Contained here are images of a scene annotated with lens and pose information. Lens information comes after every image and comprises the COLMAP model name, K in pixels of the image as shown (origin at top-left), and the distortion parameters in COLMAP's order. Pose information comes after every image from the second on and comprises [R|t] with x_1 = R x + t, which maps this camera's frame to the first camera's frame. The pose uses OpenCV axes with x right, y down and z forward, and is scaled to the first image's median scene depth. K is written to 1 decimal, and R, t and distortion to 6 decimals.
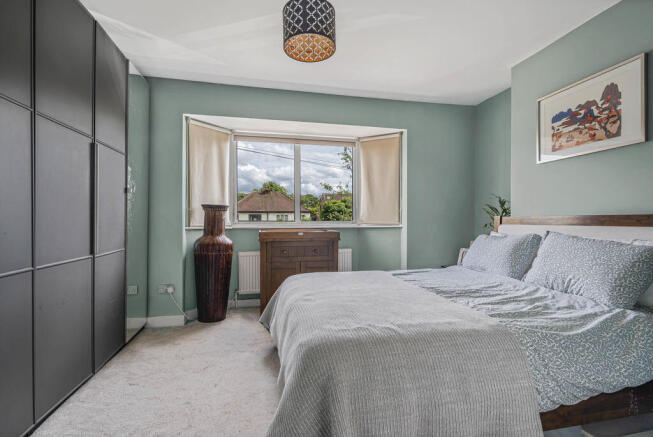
lens RADIAL K [[301.6, 0, 332.1], [0, 301.6, 221.9], [0, 0, 1]] dist [0.000021, 0.001252]
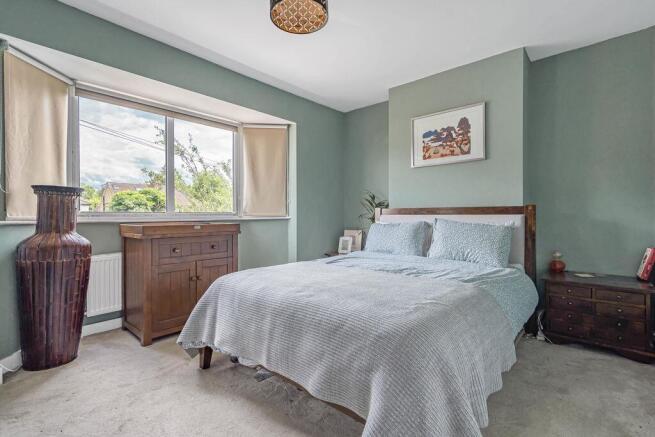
lens RADIAL K [[302.6, 0, 330.6], [0, 302.6, 212.8], [0, 0, 1]] dist [0.000021, 0.001252]
pose [[0.814693, 0.001865, 0.579889, -0.310583], [0.005368, 0.999928, -0.010757, 0.011694], [-0.579867, 0.011877, 0.814624, 0.124383]]
